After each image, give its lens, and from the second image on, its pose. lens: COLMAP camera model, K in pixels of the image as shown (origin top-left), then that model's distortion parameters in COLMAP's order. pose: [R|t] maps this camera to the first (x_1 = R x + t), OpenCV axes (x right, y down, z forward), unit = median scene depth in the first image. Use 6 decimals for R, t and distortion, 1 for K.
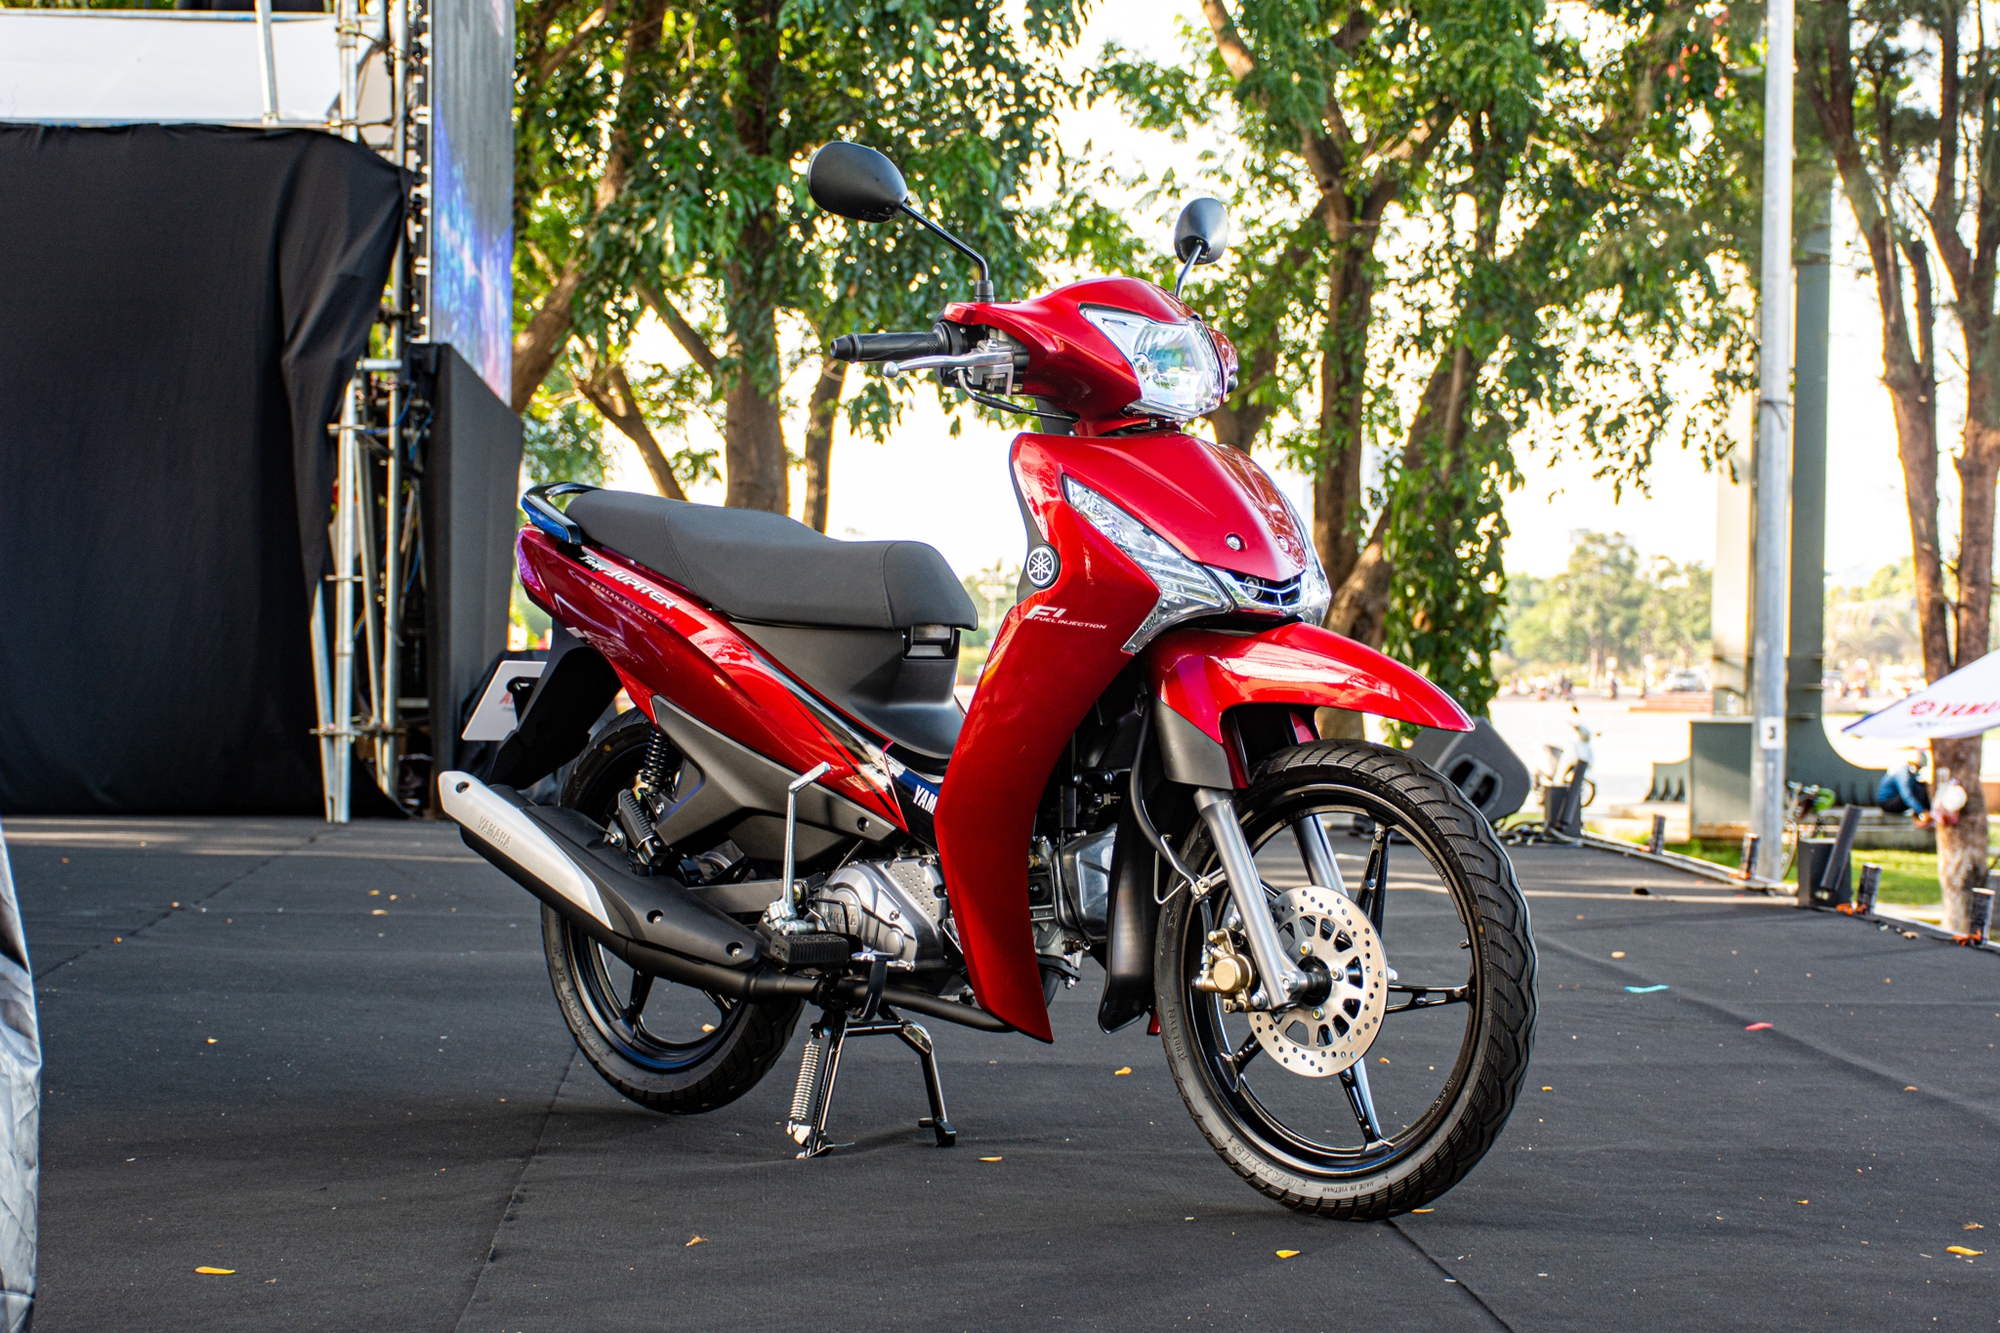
lens RADIAL K [[3600.4, 0, 1000.0], [0, 3600.4, 666.5], [0, 0, 1]] dist [0.032334, 0.038879]
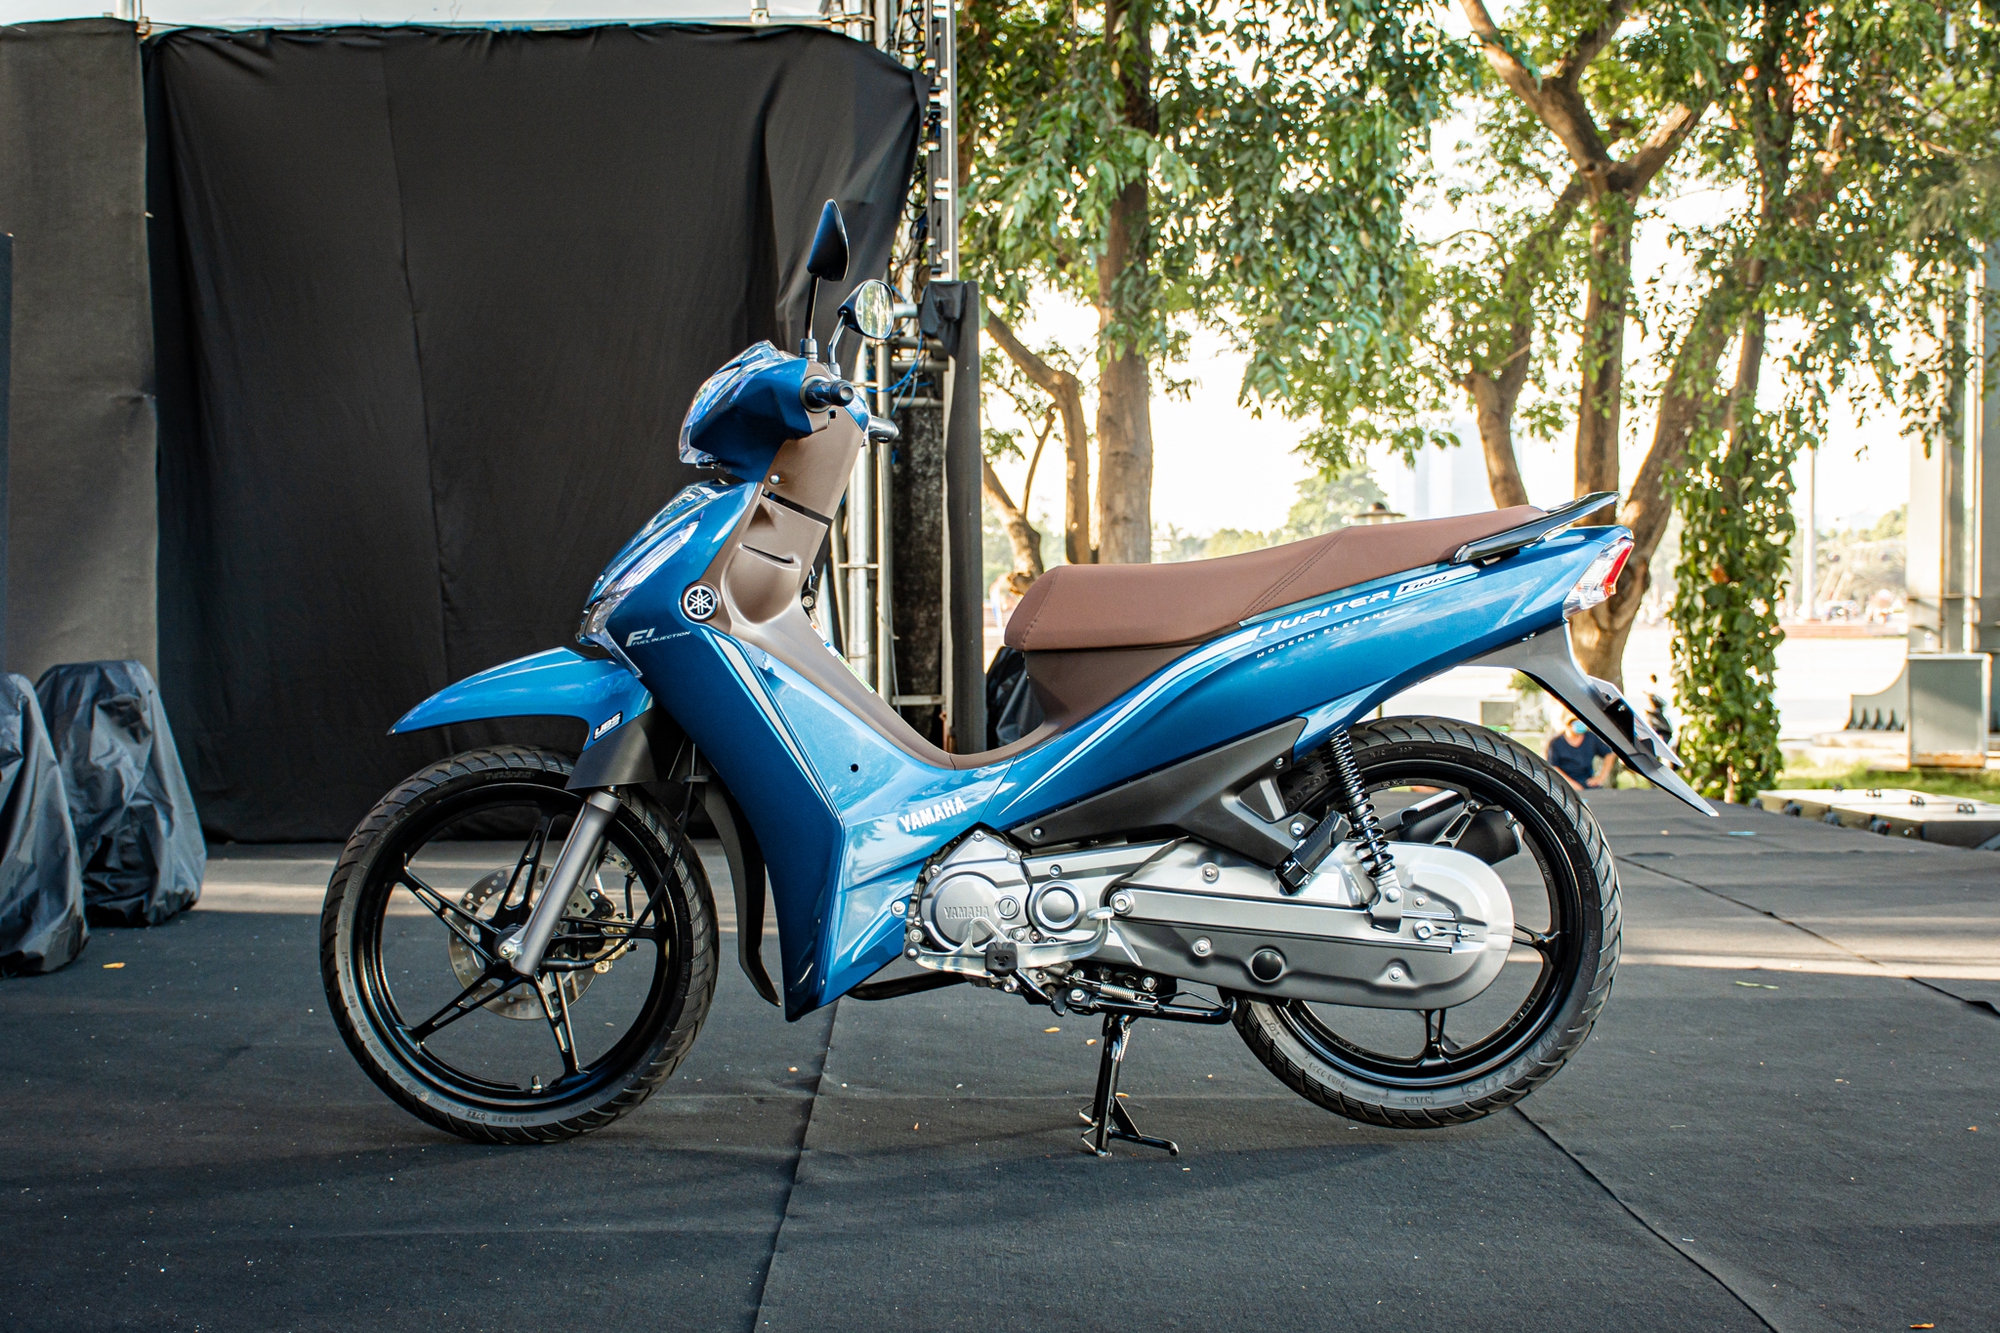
lens RADIAL K [[2993.9, 0, 1000.0], [0, 2993.9, 666.5], [0, 0, 1]] dist [0.114807, 0.051100]
pose [[0.997889, -0.014458, -0.063310, -0.037882], [0.015607, 0.999722, 0.017689, -0.004652], [0.063036, -0.018640, 0.997837, 0.110551]]
